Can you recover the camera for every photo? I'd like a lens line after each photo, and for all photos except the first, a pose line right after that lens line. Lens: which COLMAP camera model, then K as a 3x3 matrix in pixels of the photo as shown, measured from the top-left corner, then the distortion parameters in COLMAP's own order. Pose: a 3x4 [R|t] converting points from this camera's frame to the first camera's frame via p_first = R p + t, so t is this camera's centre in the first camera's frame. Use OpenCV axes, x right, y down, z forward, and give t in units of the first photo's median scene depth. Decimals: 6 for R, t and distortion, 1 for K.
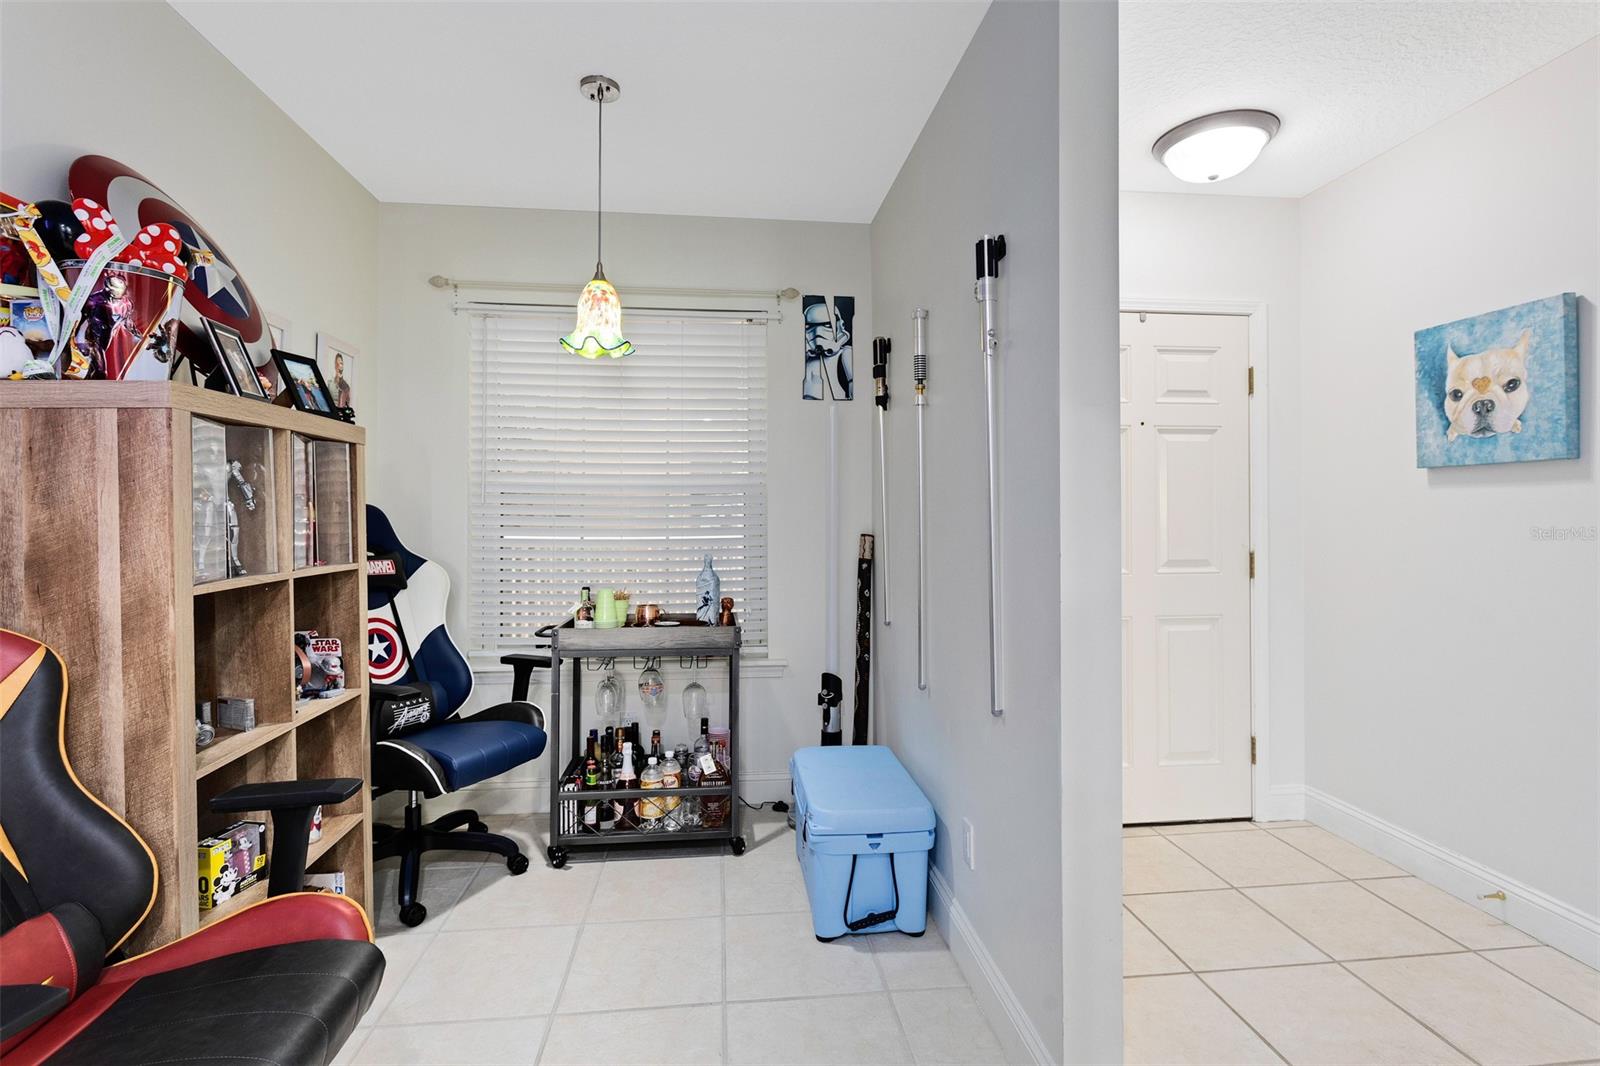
lens RADIAL K [[751.5, 0, 812.5], [0, 751.5, 517.9], [0, 0, 1]] dist [-0.000168, 0.000837]
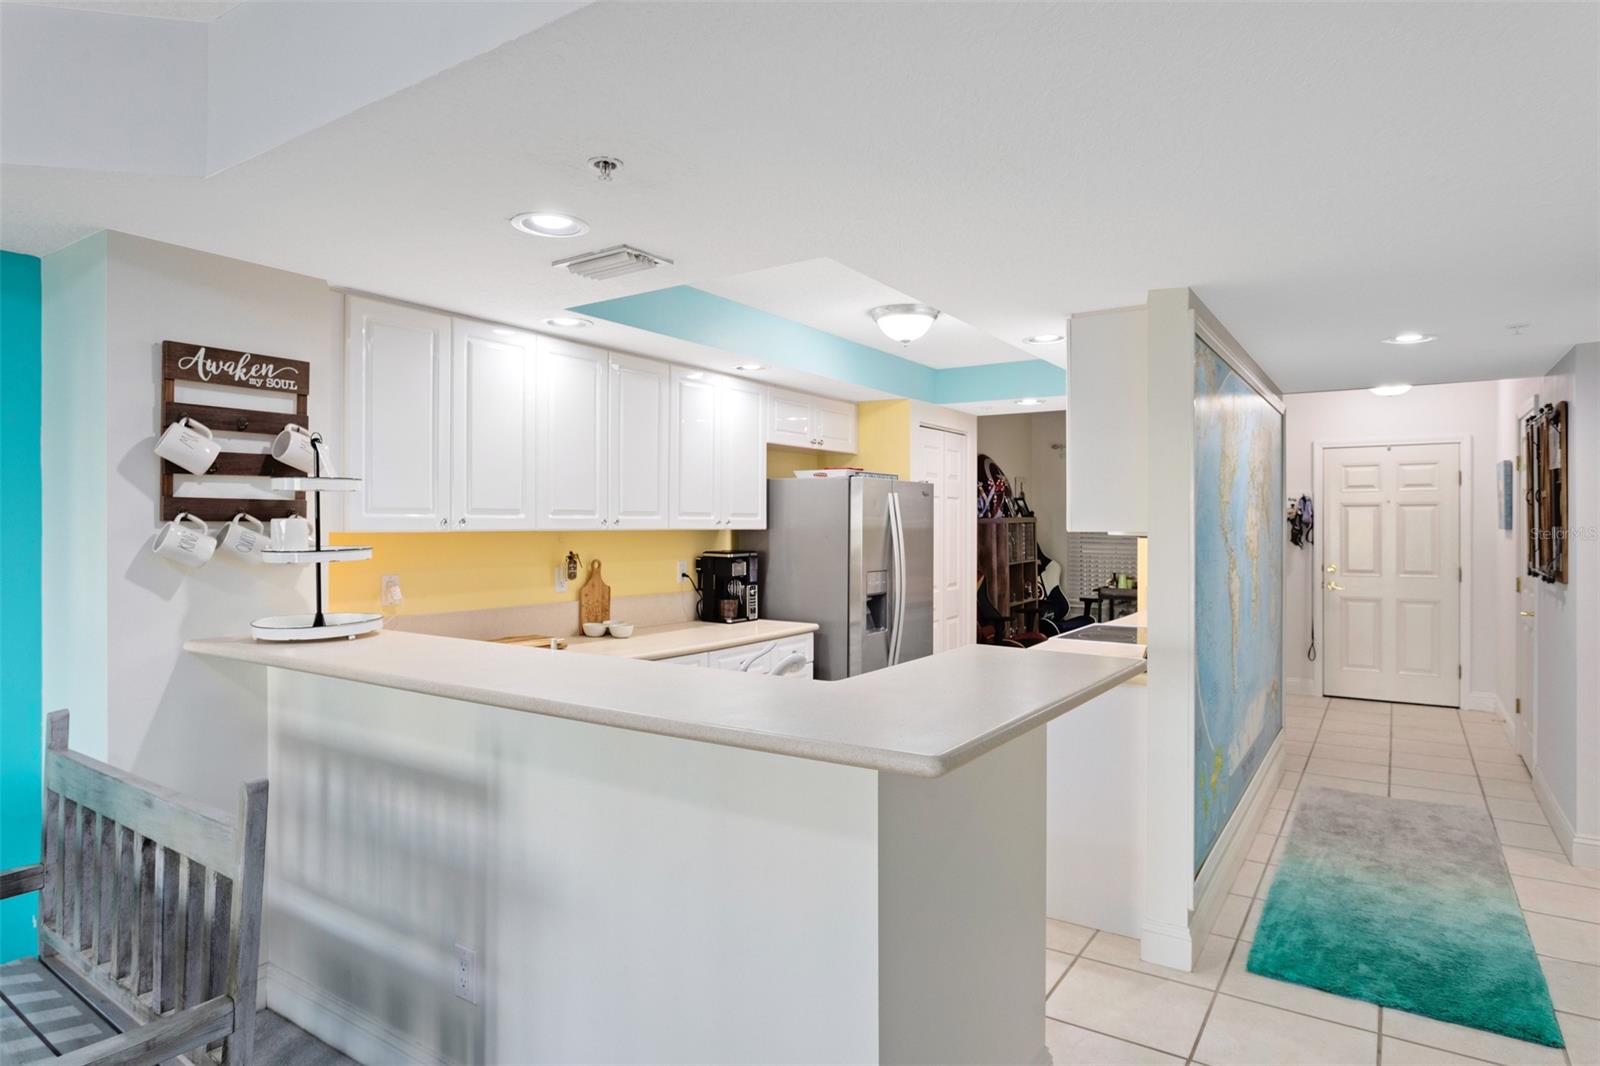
lens RADIAL K [[931.4, 0, 791.2], [0, 931.4, 526.4], [0, 0, 1]] dist [0.008373, 0.000587]
pose [[0.755191, 0.003650, -0.655494, 0.880875], [0.002423, 0.999962, 0.008359, -0.085139], [0.655500, -0.007901, 0.755154, -1.946174]]
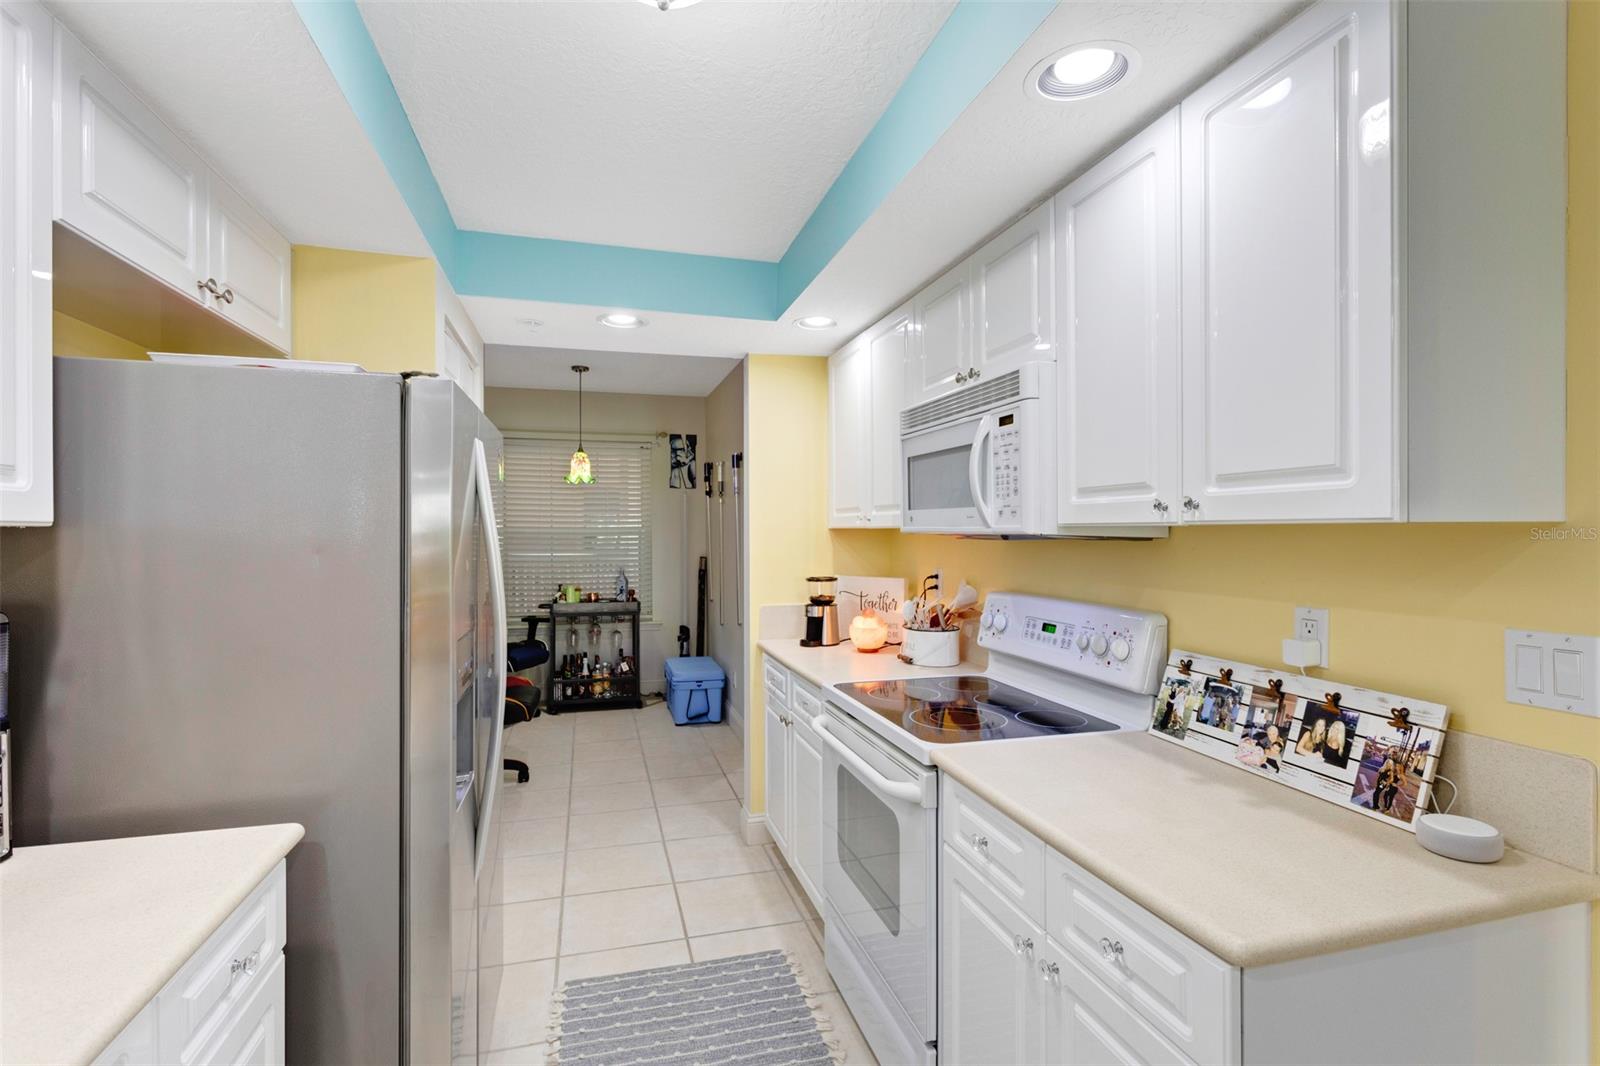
lens RADIAL K [[751.5, 0, 805.0], [0, 751.5, 540.2], [0, 0, 1]] dist [-0.000168, 0.000837]
pose [[0.987468, -0.002618, 0.157795, 0.028655], [-0.000268, 0.999833, 0.018270, -0.064834], [-0.157816, -0.018083, 0.987303, -1.112277]]
